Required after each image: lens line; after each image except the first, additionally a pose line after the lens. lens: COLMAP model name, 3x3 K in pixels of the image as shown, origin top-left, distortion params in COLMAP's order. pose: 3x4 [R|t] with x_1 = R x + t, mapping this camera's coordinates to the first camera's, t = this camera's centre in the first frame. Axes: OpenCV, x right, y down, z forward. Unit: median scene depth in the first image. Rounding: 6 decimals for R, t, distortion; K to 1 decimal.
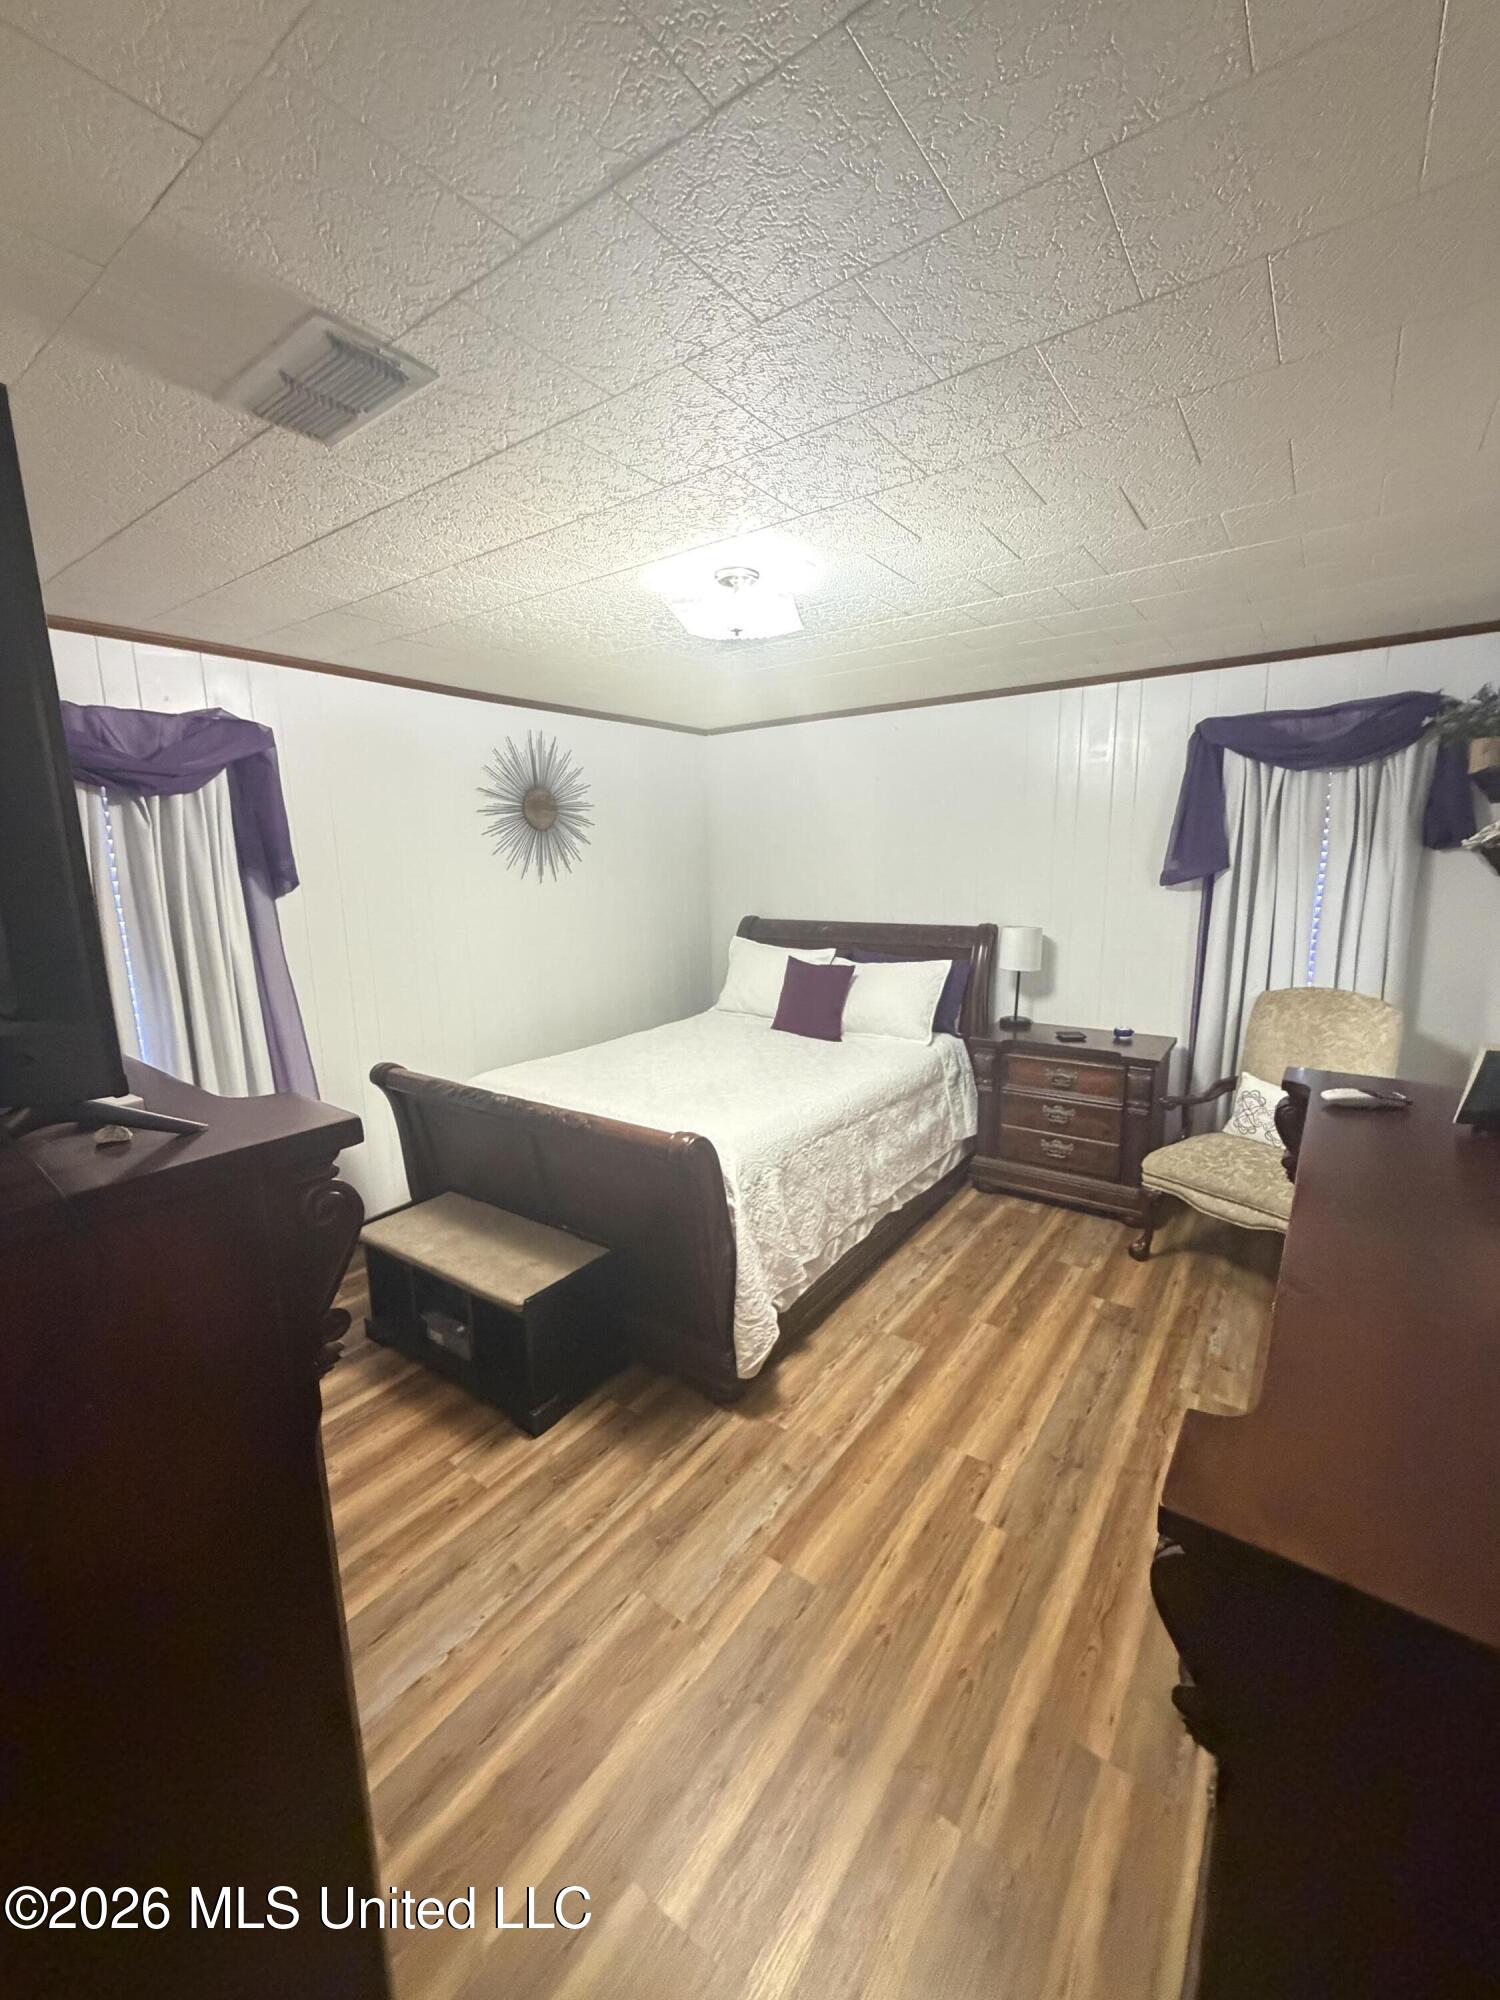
lens RADIAL K [[809.4, 0, 747.4], [0, 809.4, 1009.4], [0, 0, 1]] dist [0.001209, 0.000819]
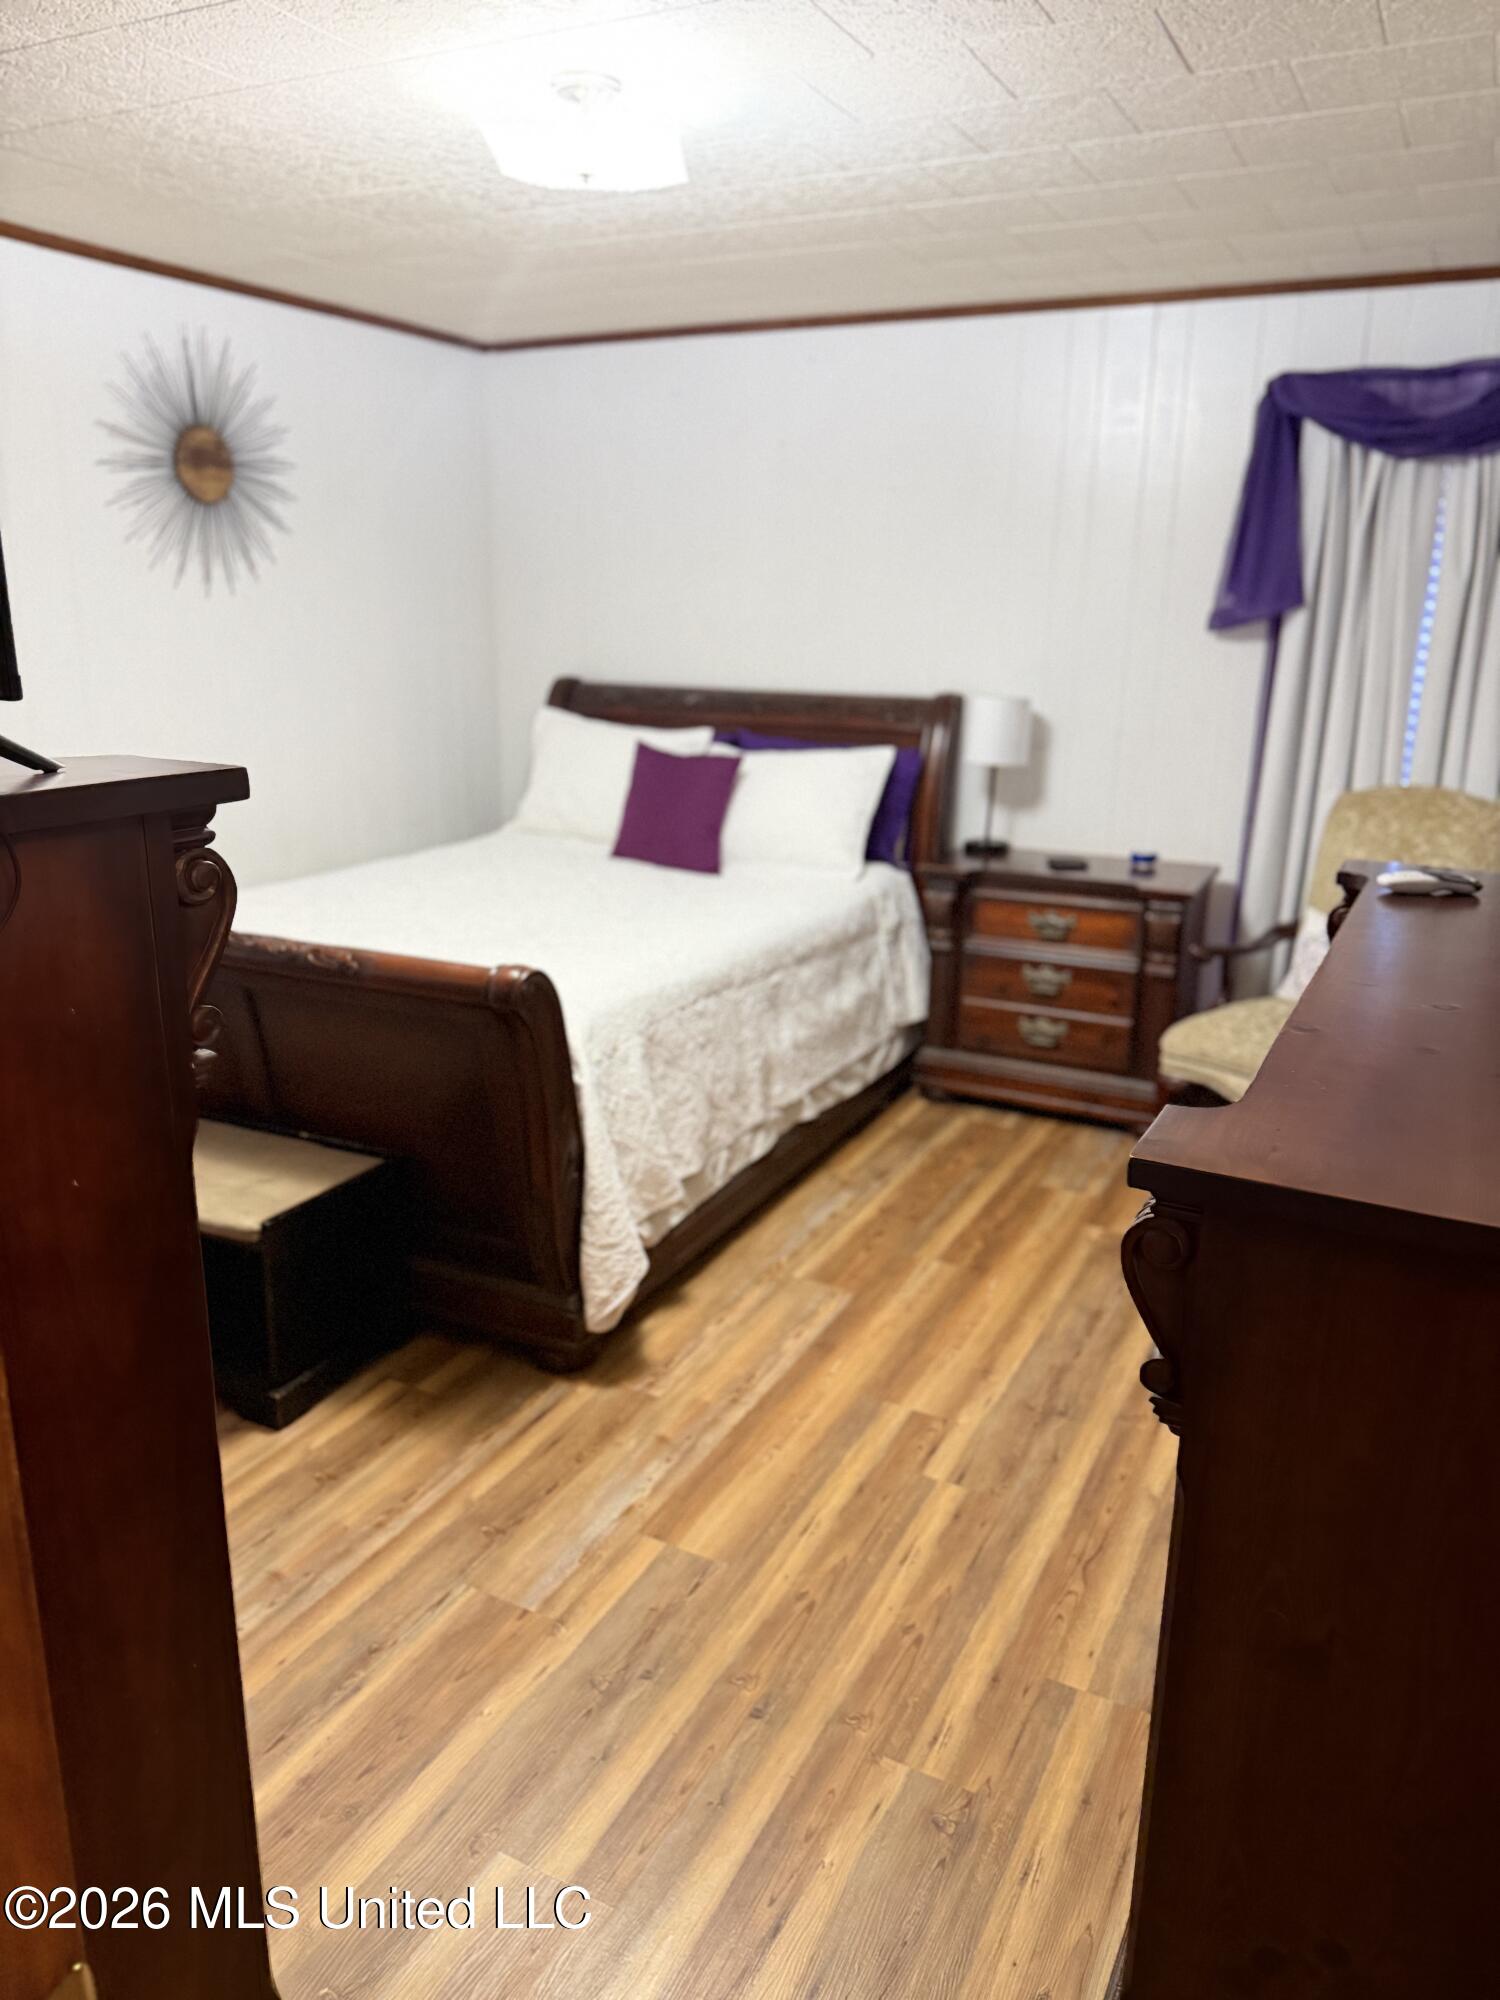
lens RADIAL K [[1427.6, 0, 744.4], [0, 1427.6, 1009.5], [0, 0, 1]] dist [0.052578, -0.054836]
pose [[0.987993, -0.005519, 0.154403, -0.061496], [-0.007979, 0.996205, 0.086667, 0.076128], [-0.154295, -0.086858, 0.984199, -0.171013]]
